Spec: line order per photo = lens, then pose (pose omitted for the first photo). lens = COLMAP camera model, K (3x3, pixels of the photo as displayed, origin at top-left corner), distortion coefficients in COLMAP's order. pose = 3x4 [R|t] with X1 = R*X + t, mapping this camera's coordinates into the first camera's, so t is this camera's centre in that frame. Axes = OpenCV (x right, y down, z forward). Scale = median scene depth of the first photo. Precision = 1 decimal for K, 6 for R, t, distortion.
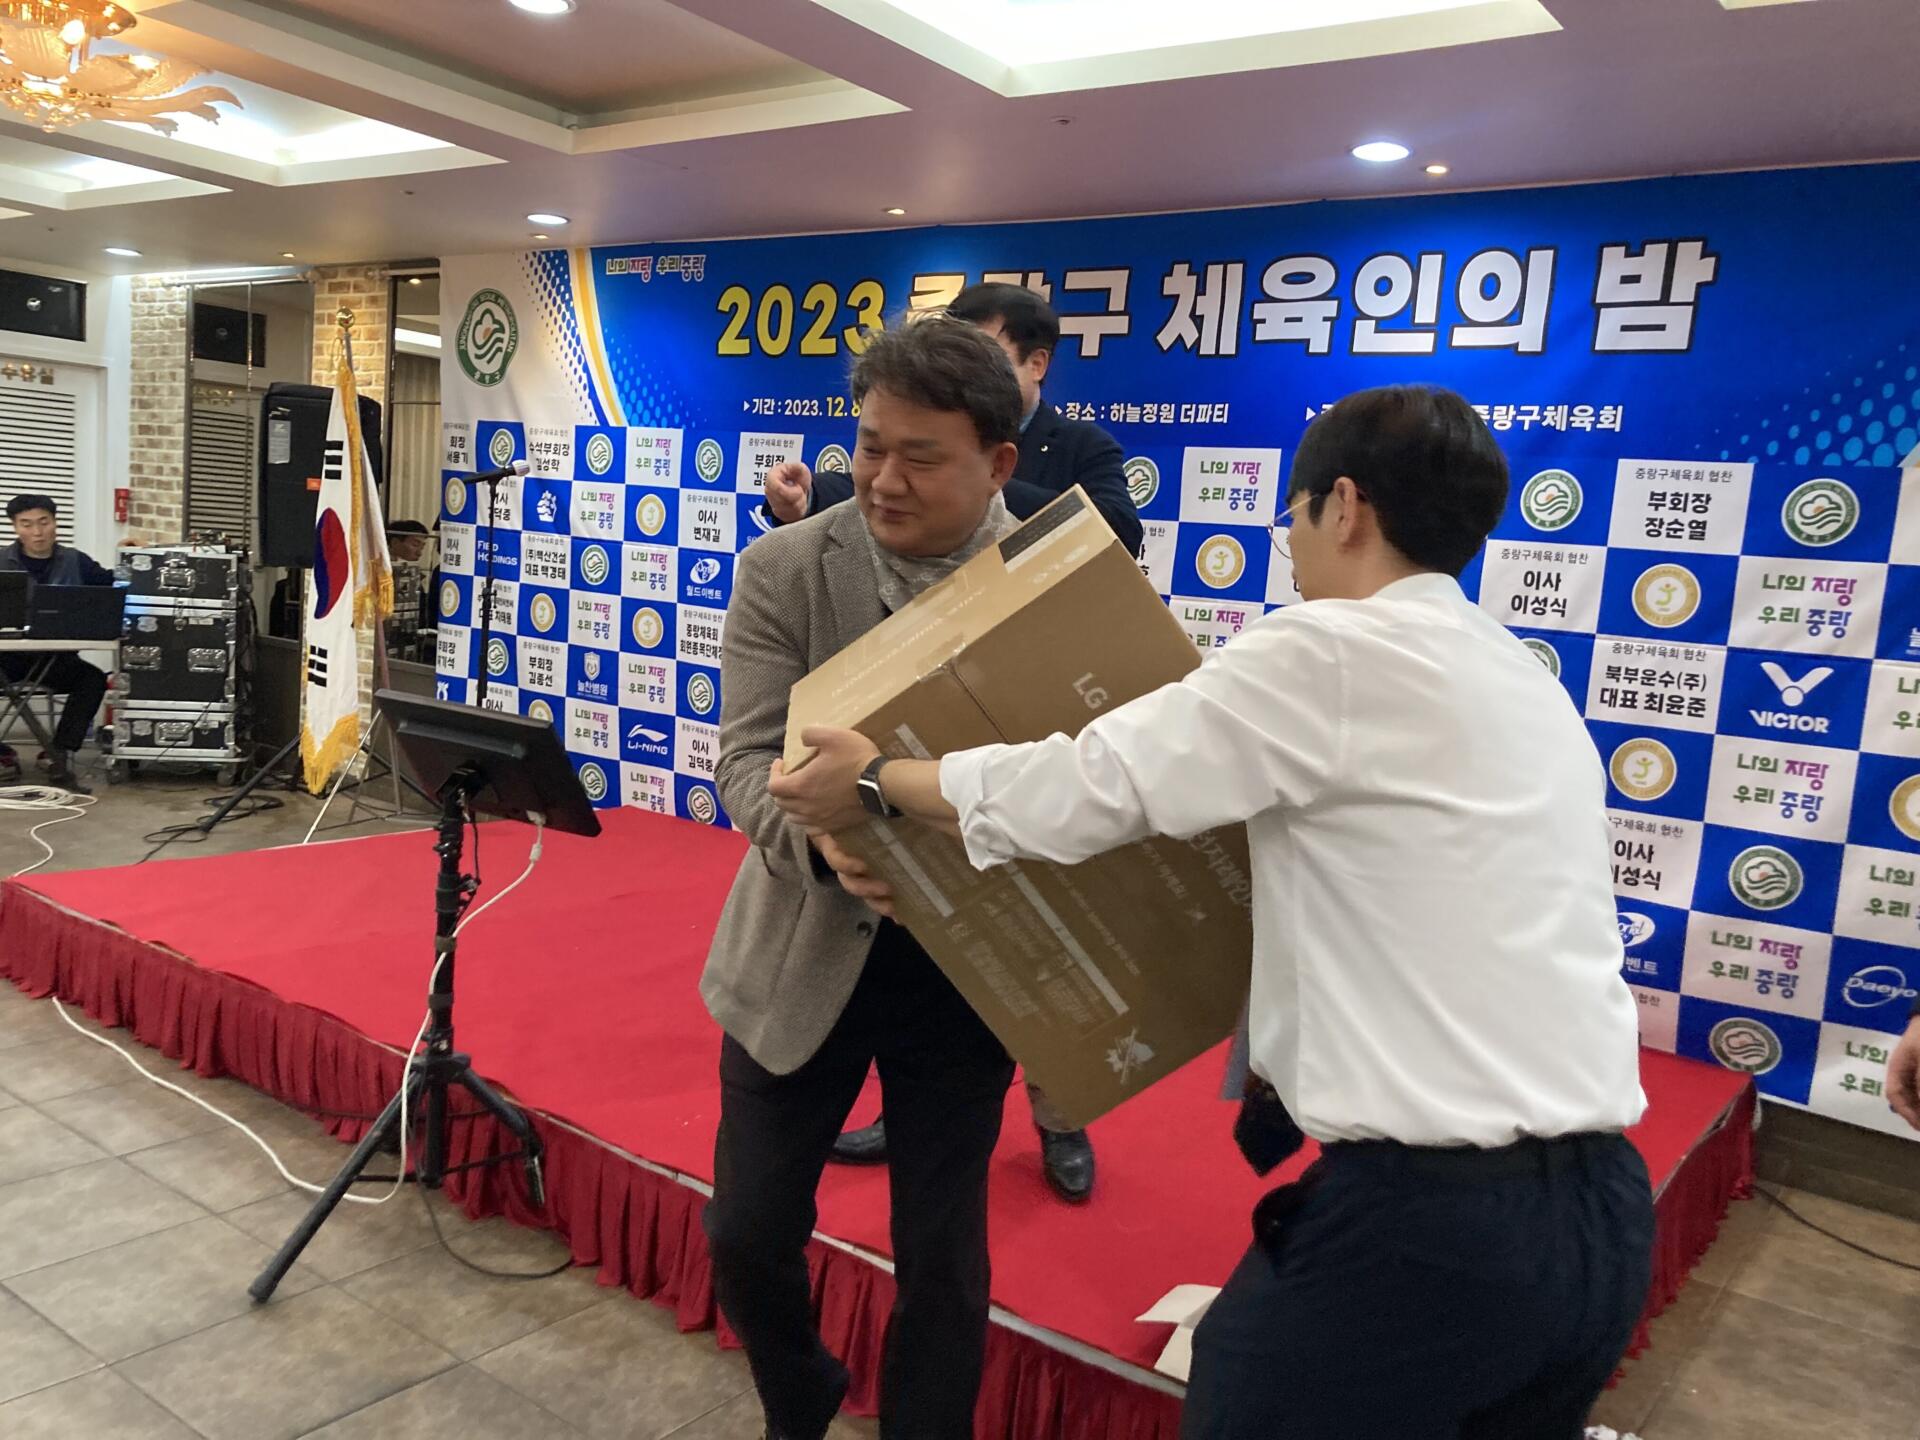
lens RADIAL K [[1592.0, 0, 929.0], [0, 1592.0, 720.4], [0, 0, 1]] dist [0.027705, -0.037312]
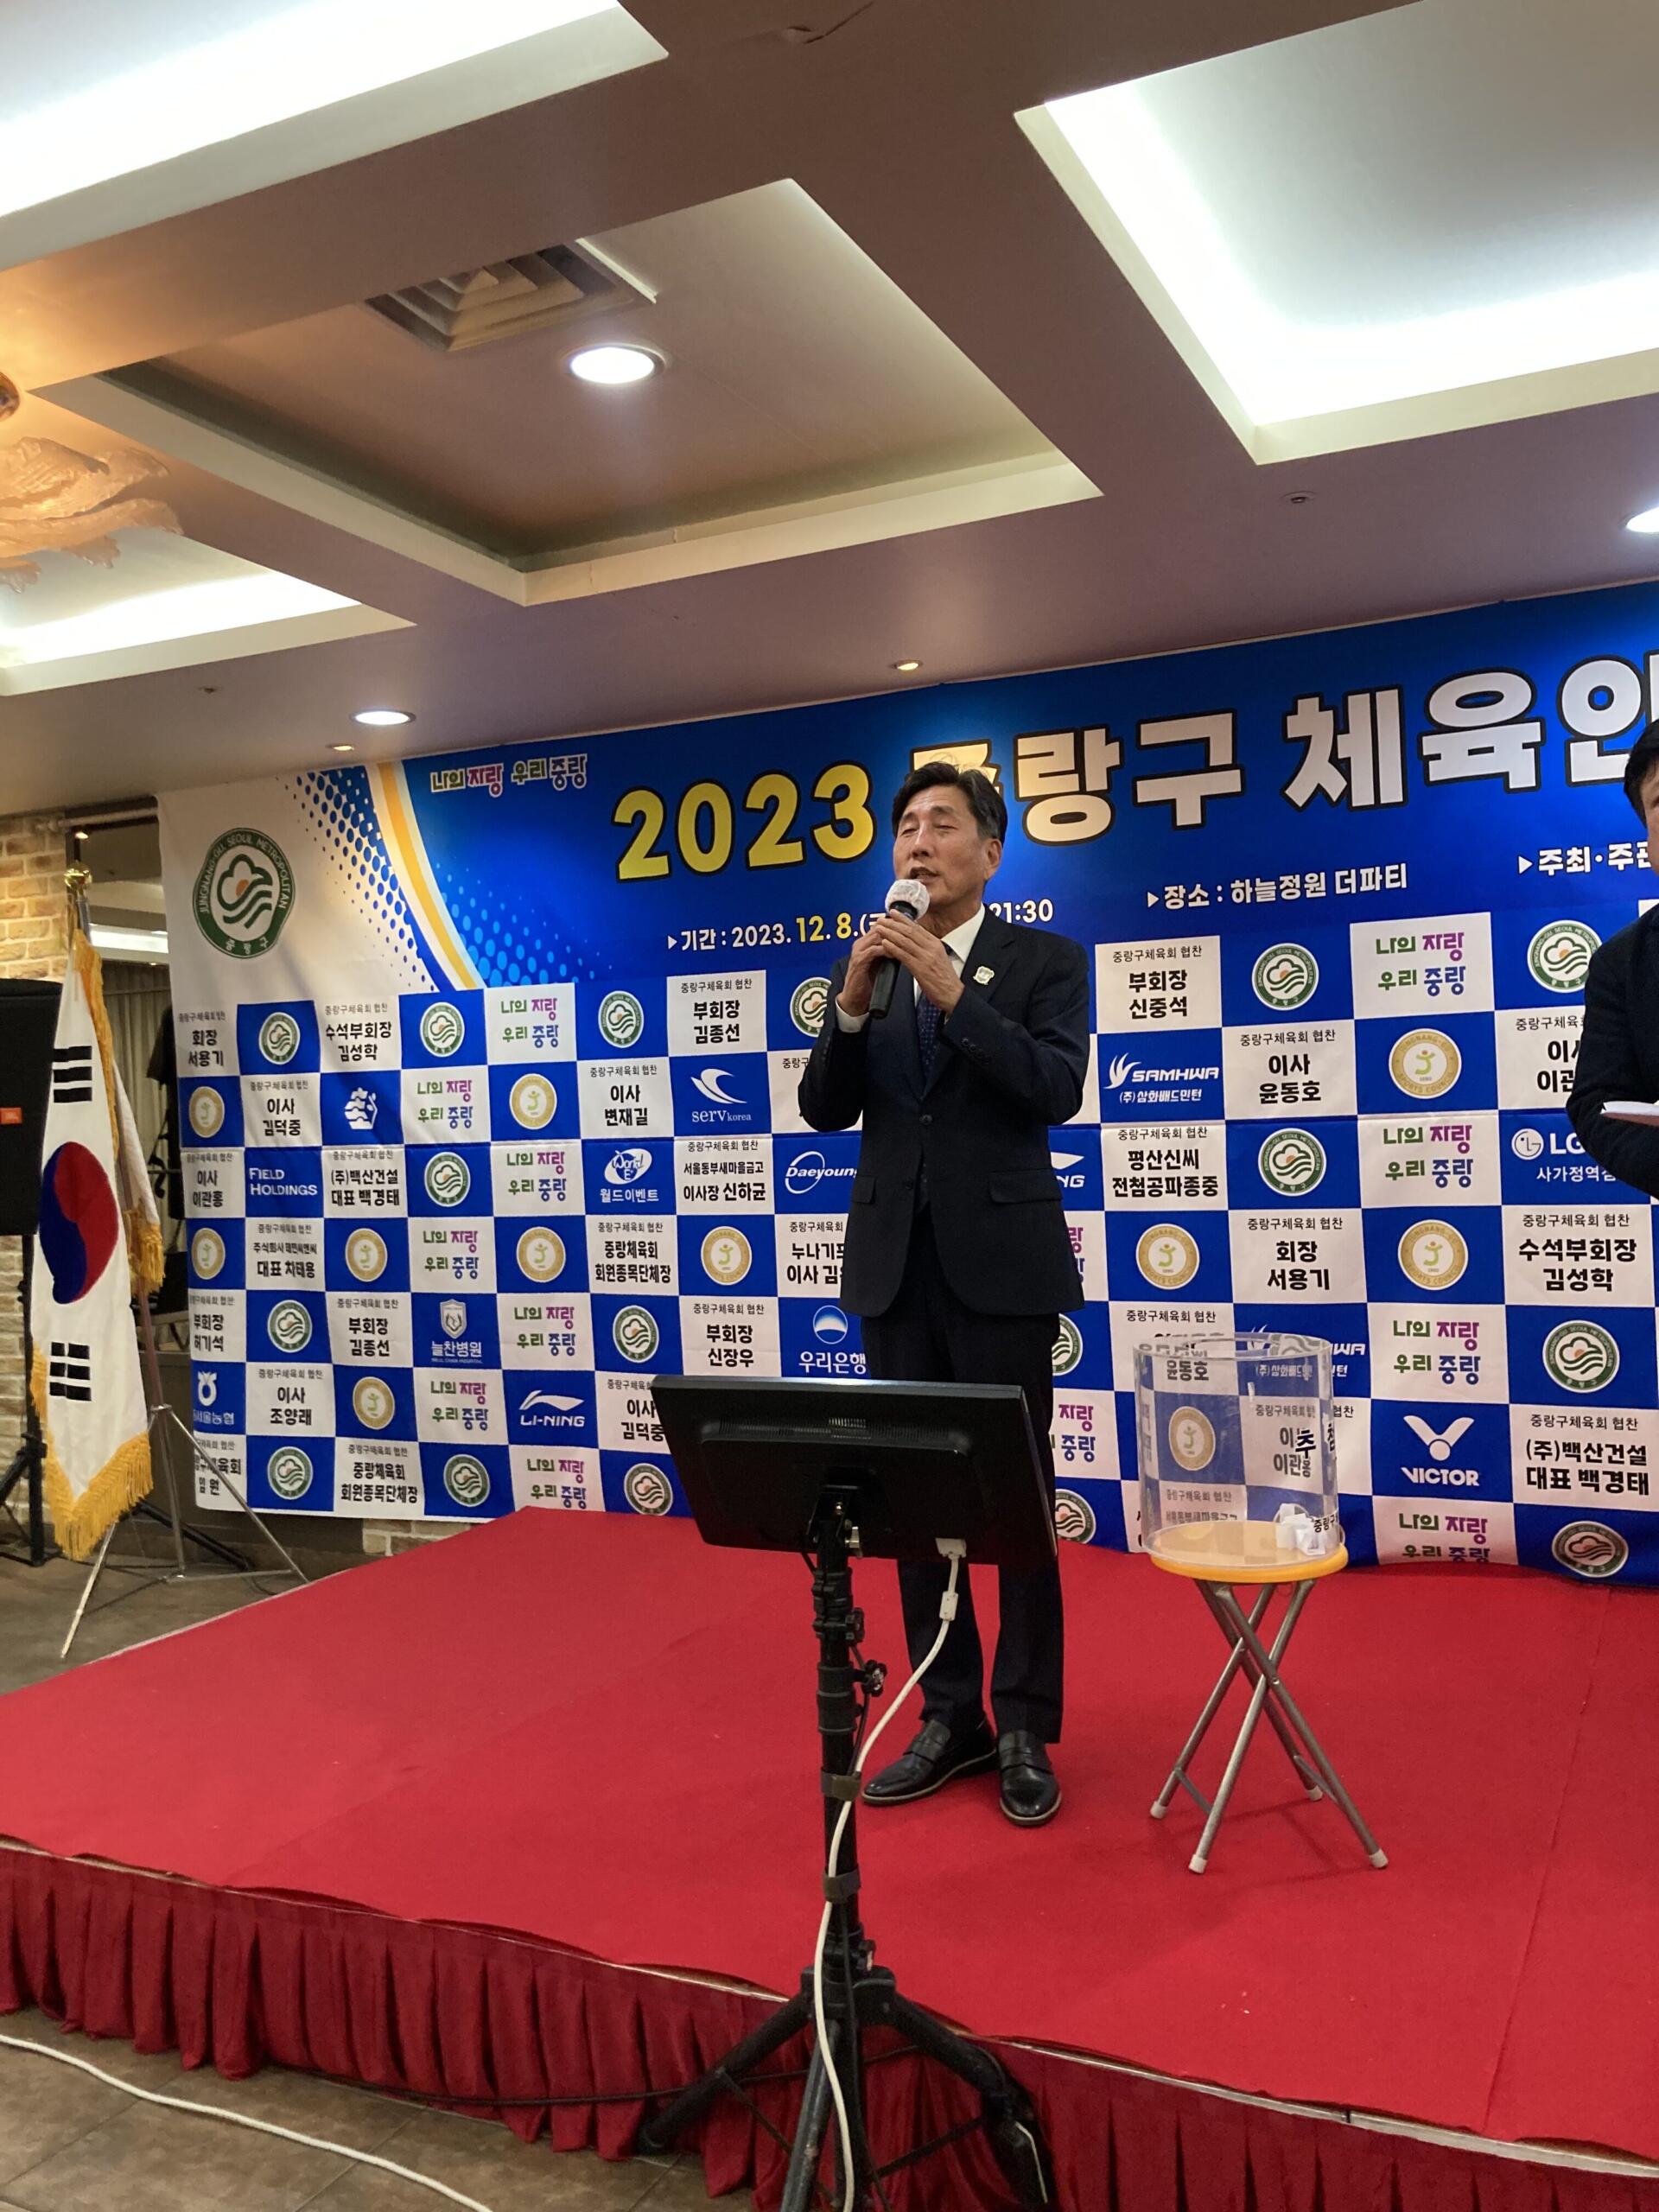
lens RADIAL K [[1834.1, 0, 852.0], [0, 1834.1, 1081.3], [0, 0, 1]] dist [0.027705, -0.037312]
pose [[0.971436, -0.108778, 0.210902, -0.273385], [0.135349, 0.983995, -0.115912, -0.025860], [-0.194918, 0.141146, 0.970611, 0.191877]]
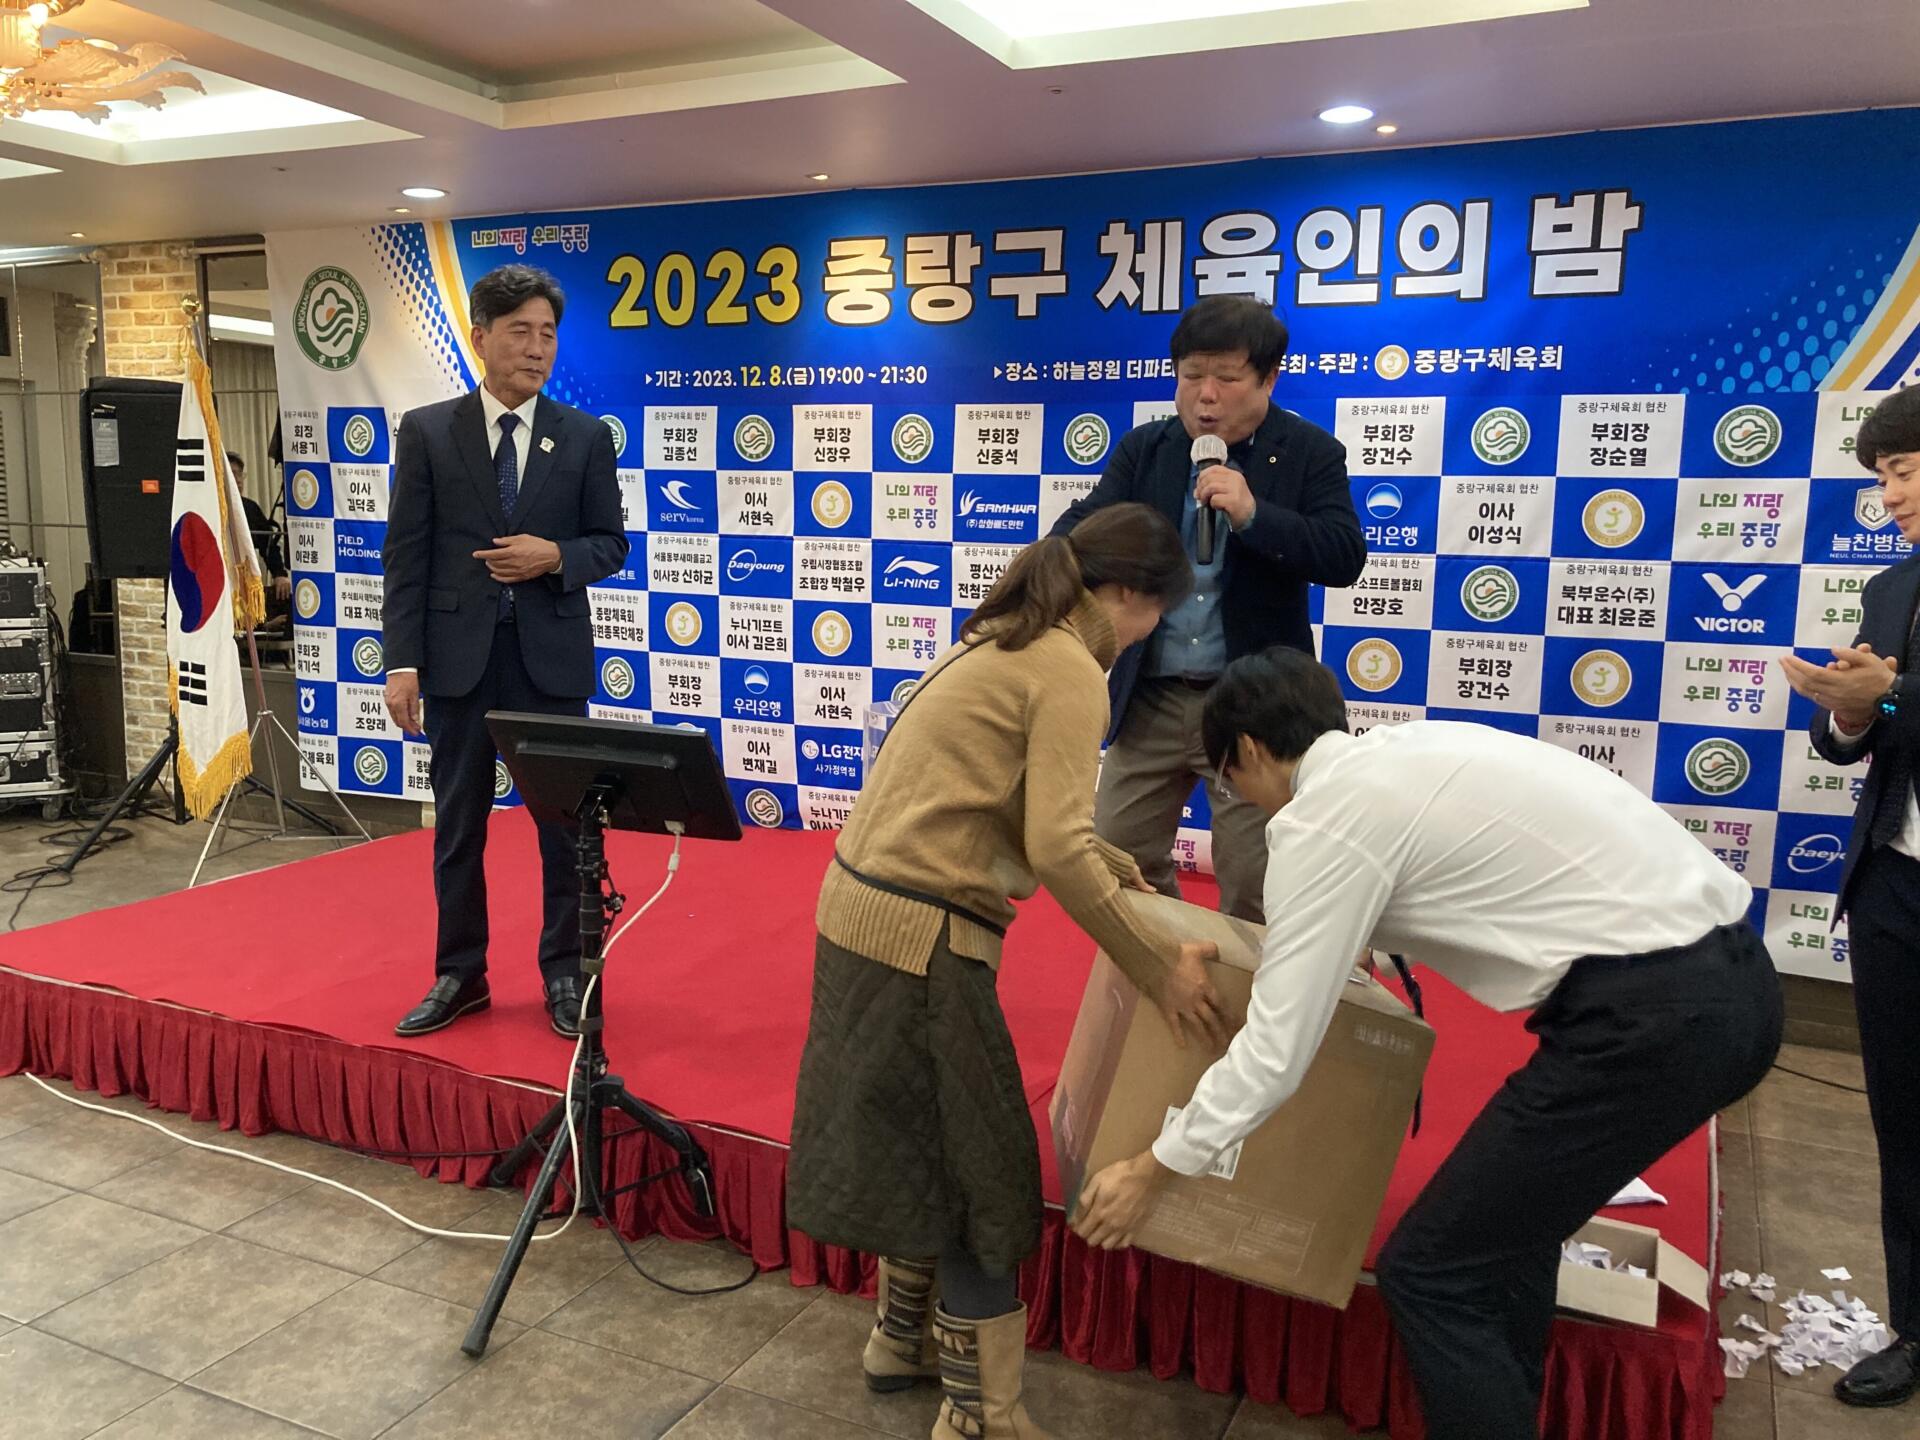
lens RADIAL K [[1592.0, 0, 940.4], [0, 1592.0, 713.1], [0, 0, 1]] dist [0.027705, -0.037312]
pose [[0.978595, -0.088547, 0.185772, -0.172427], [0.082834, 0.995827, 0.038308, -0.021402], [-0.188389, -0.022099, 0.981846, 0.008279]]
